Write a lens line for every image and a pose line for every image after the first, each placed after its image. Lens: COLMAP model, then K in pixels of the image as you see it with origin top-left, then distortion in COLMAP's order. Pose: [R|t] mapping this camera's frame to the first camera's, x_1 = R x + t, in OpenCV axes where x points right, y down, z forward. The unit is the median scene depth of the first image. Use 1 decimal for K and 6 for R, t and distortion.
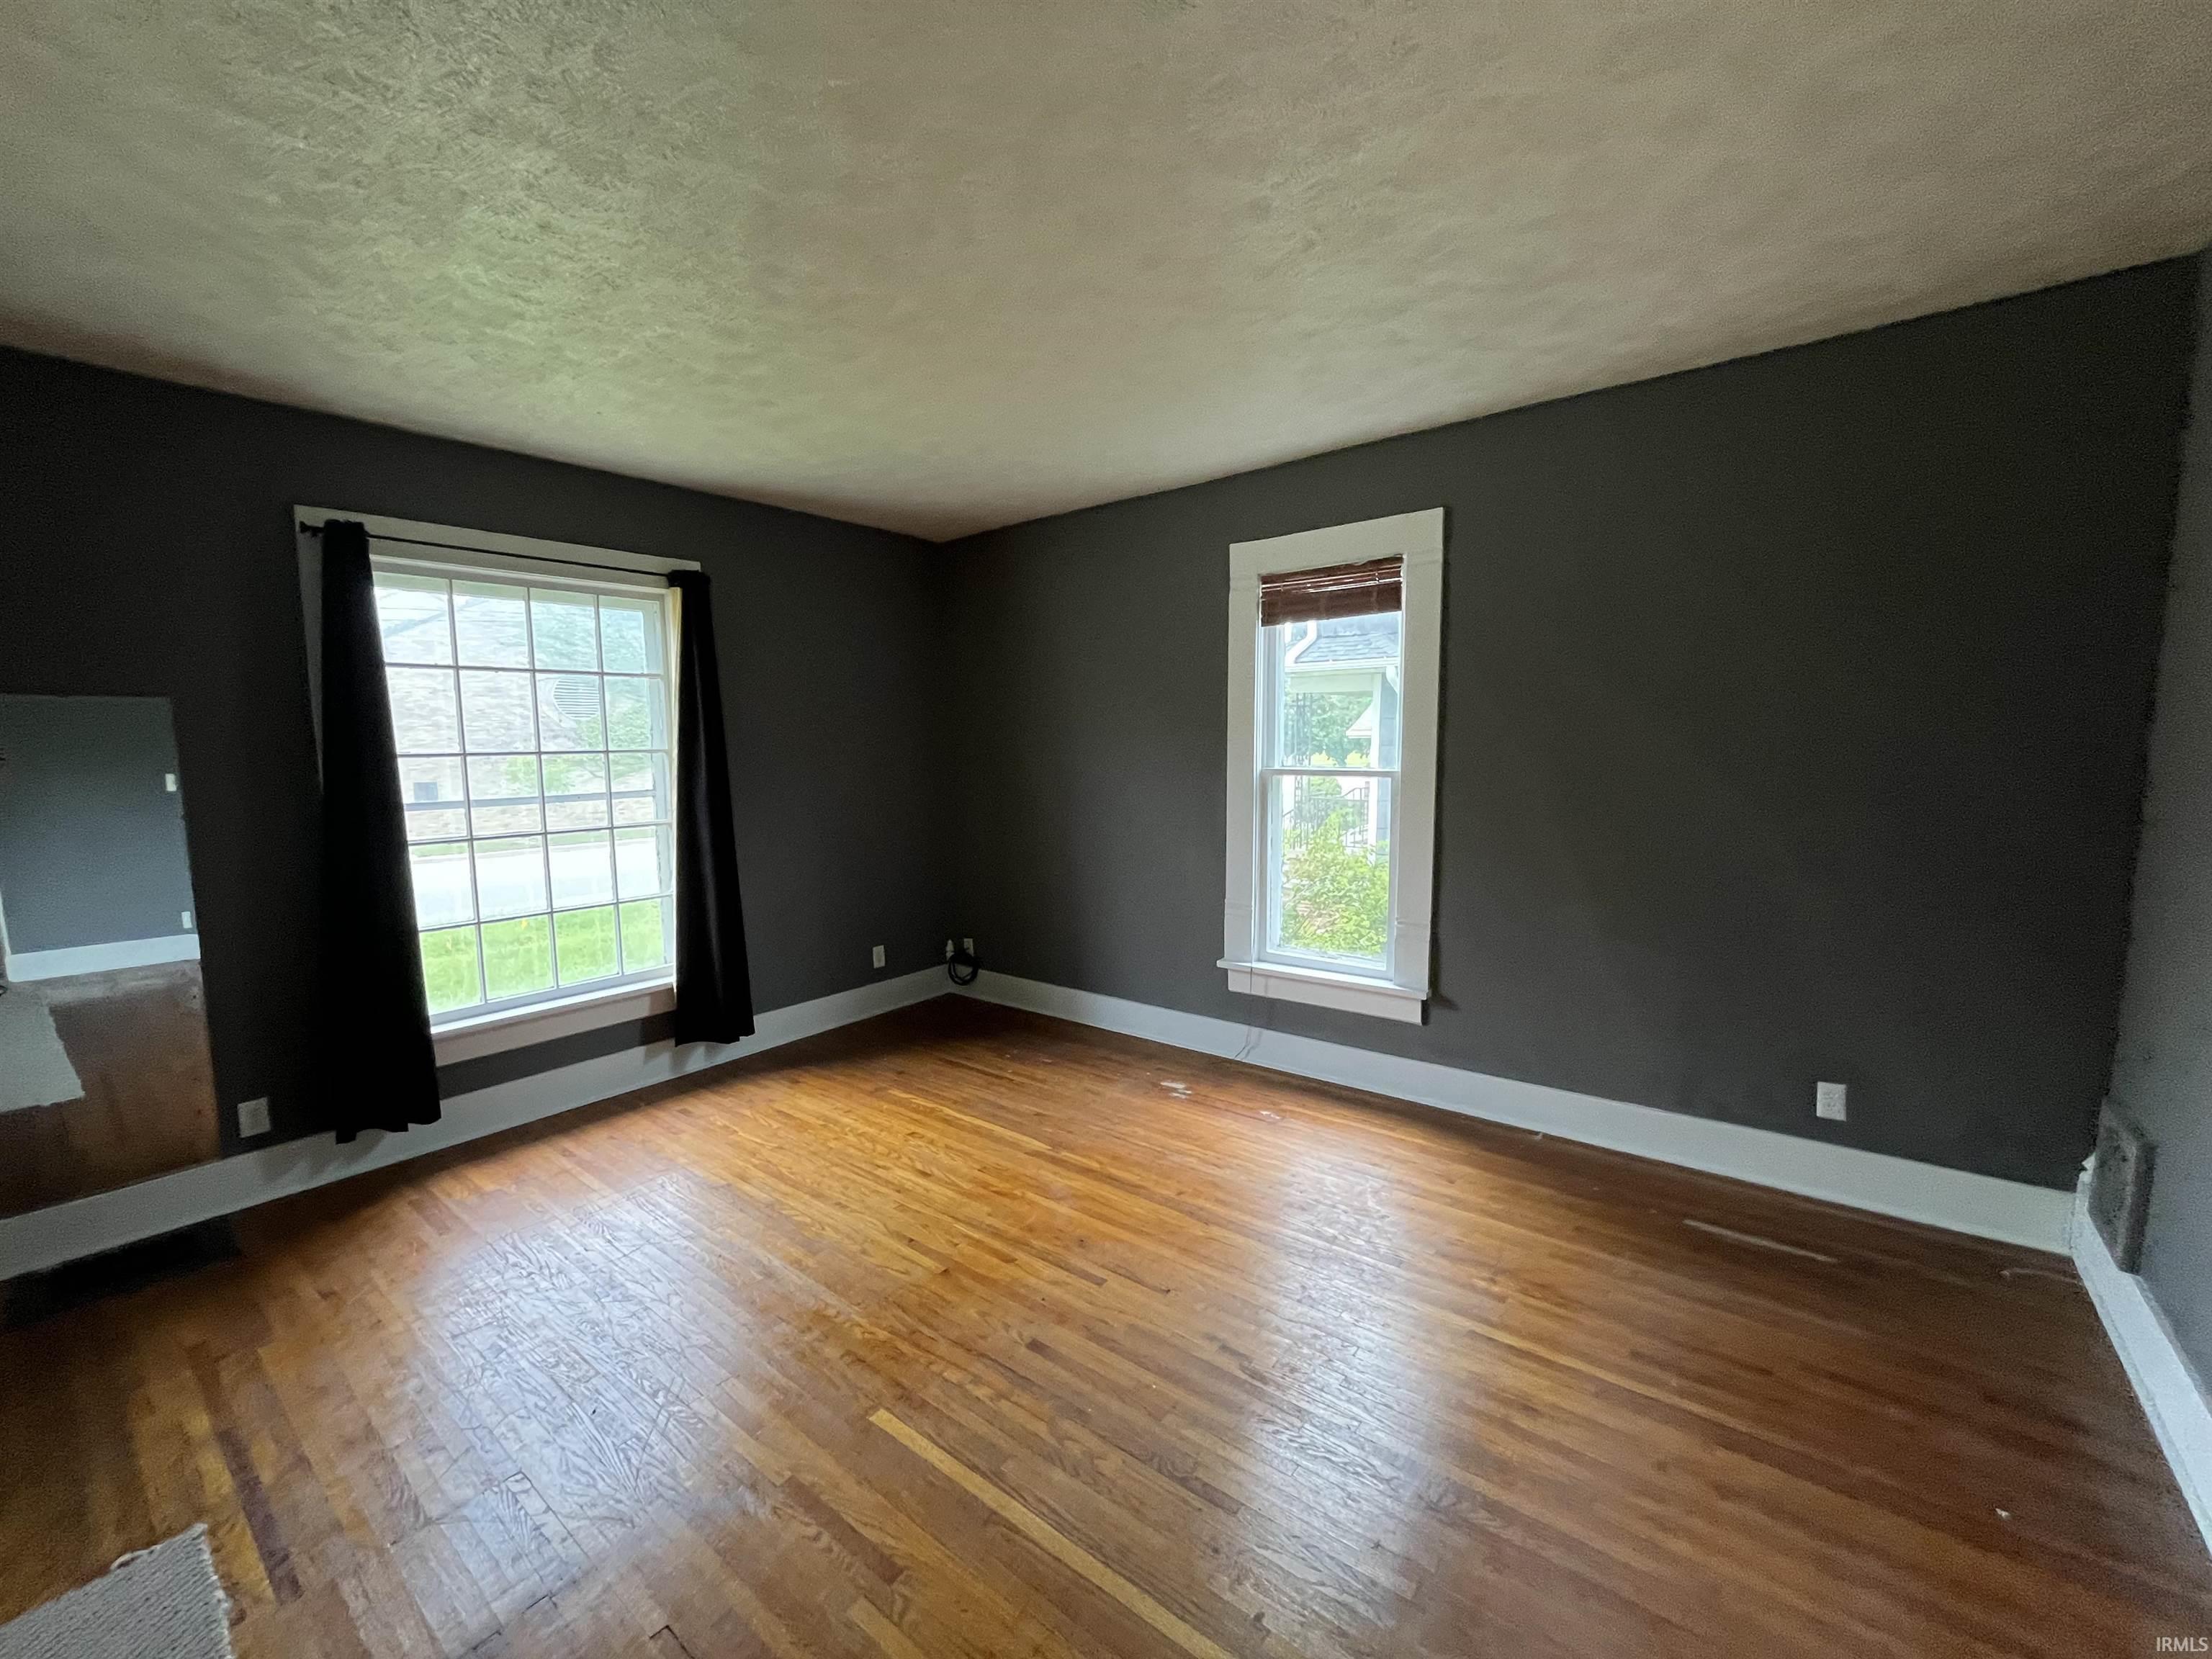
lens RADIAL K [[895.7, 0, 1108.7], [0, 895.7, 833.8], [0, 0, 1]] dist [-0.004783, -0.000251]
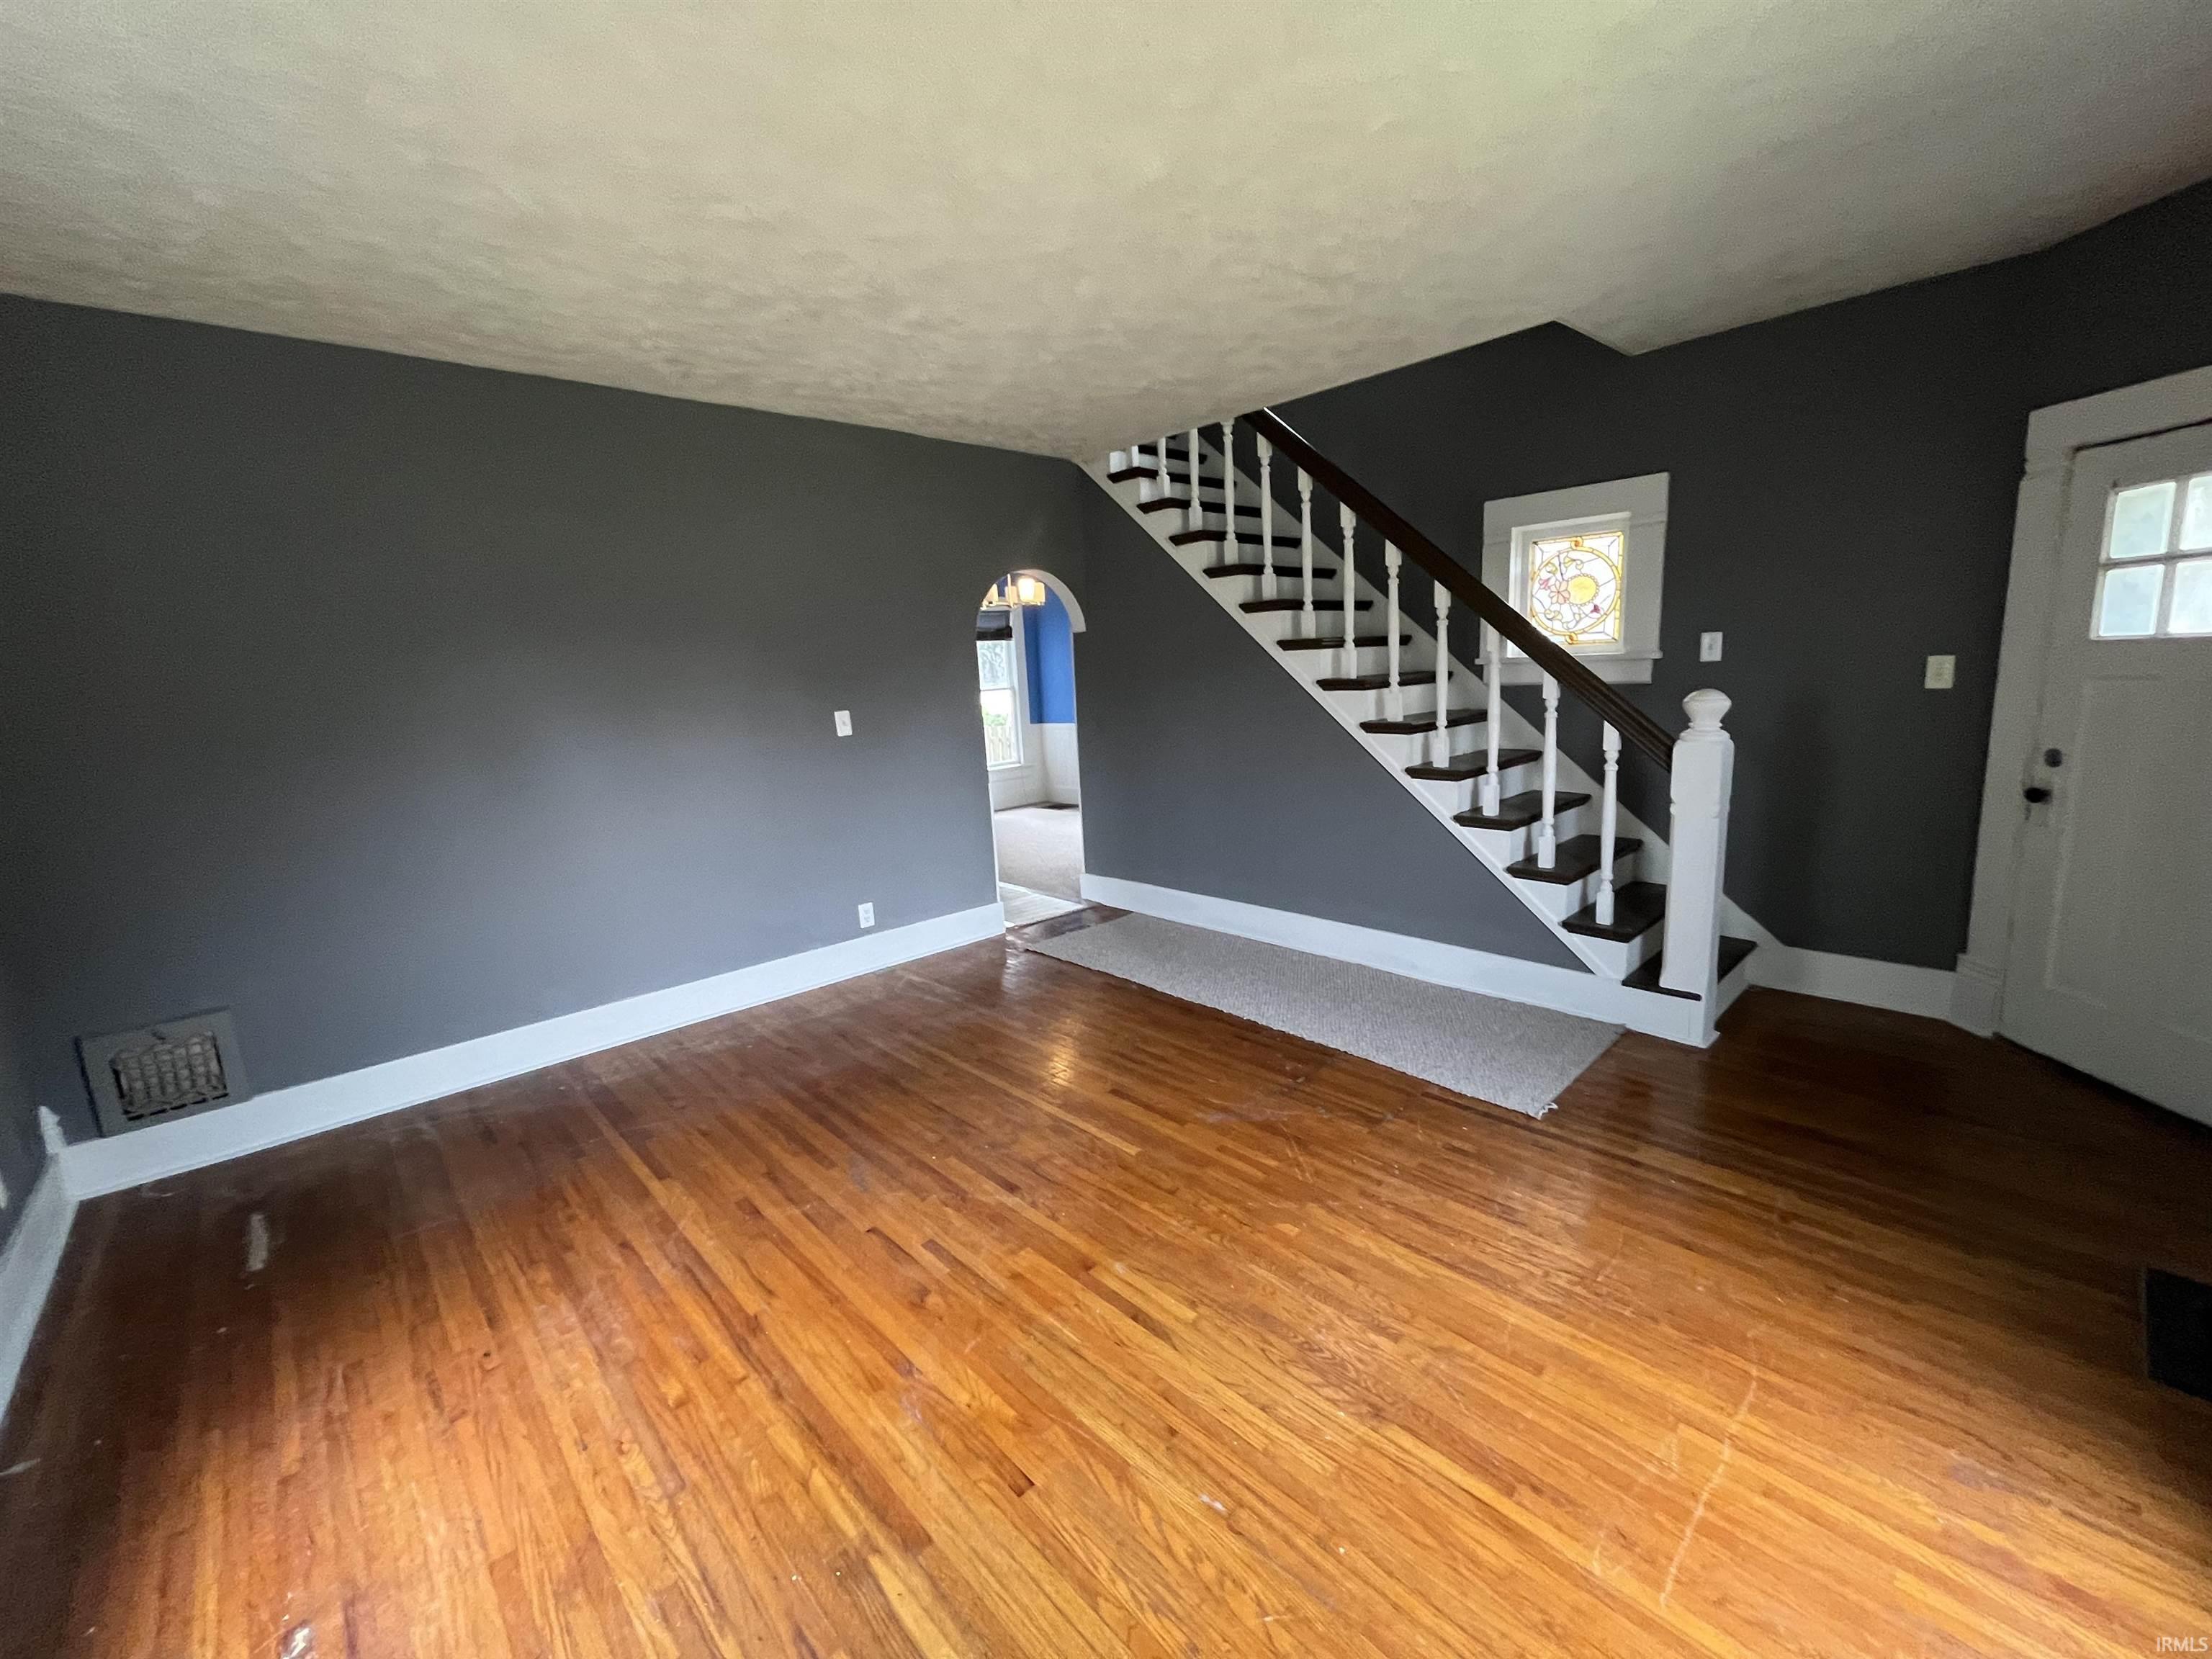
lens RADIAL K [[895.7, 0, 1103.9], [0, 895.7, 827.1], [0, 0, 1]] dist [-0.004783, -0.000251]
pose [[-0.986848, 0.033729, 0.158090, -0.260641], [0.077417, 0.957151, 0.279049, -0.126621], [-0.141904, 0.287618, -0.947174, 1.272787]]
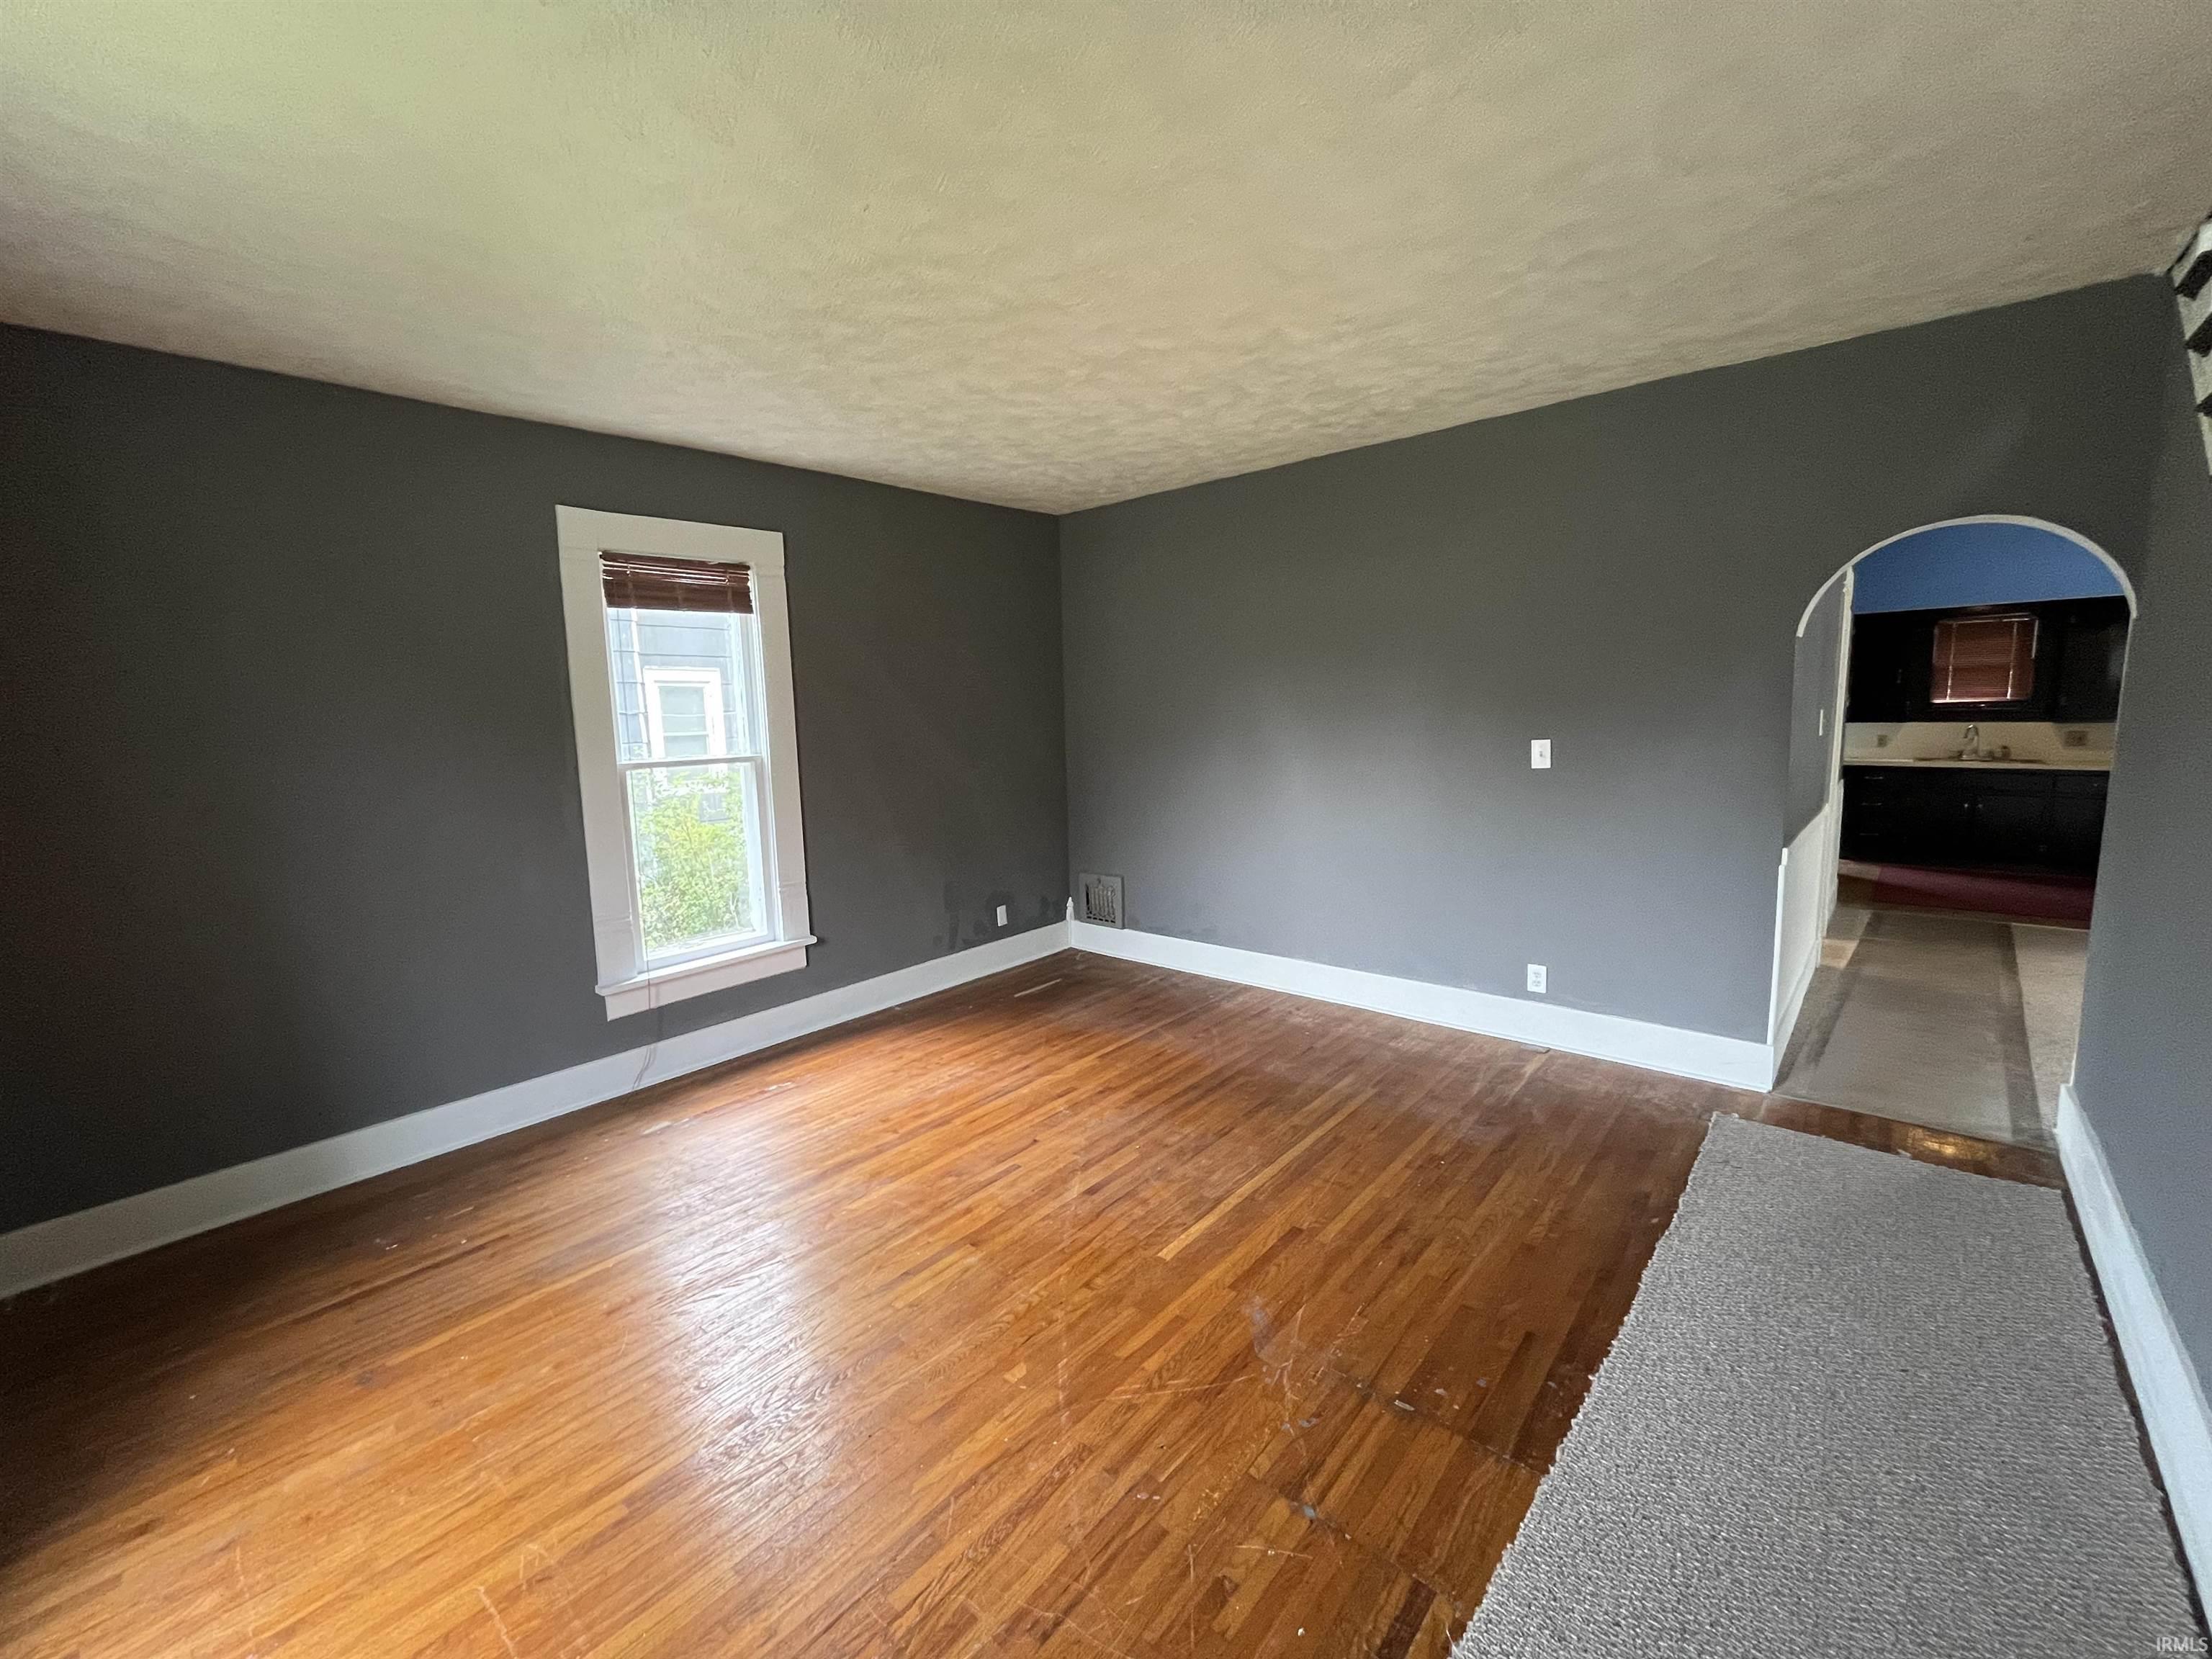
lens RADIAL K [[895.7, 0, 1097.3], [0, 895.7, 831.1], [0, 0, 1]] dist [-0.004783, -0.000251]
pose [[0.057018, -0.125984, 0.990392, -0.833850], [0.139091, 0.983334, 0.117079, -0.052152], [-0.988637, 0.131079, 0.073591, 0.541046]]
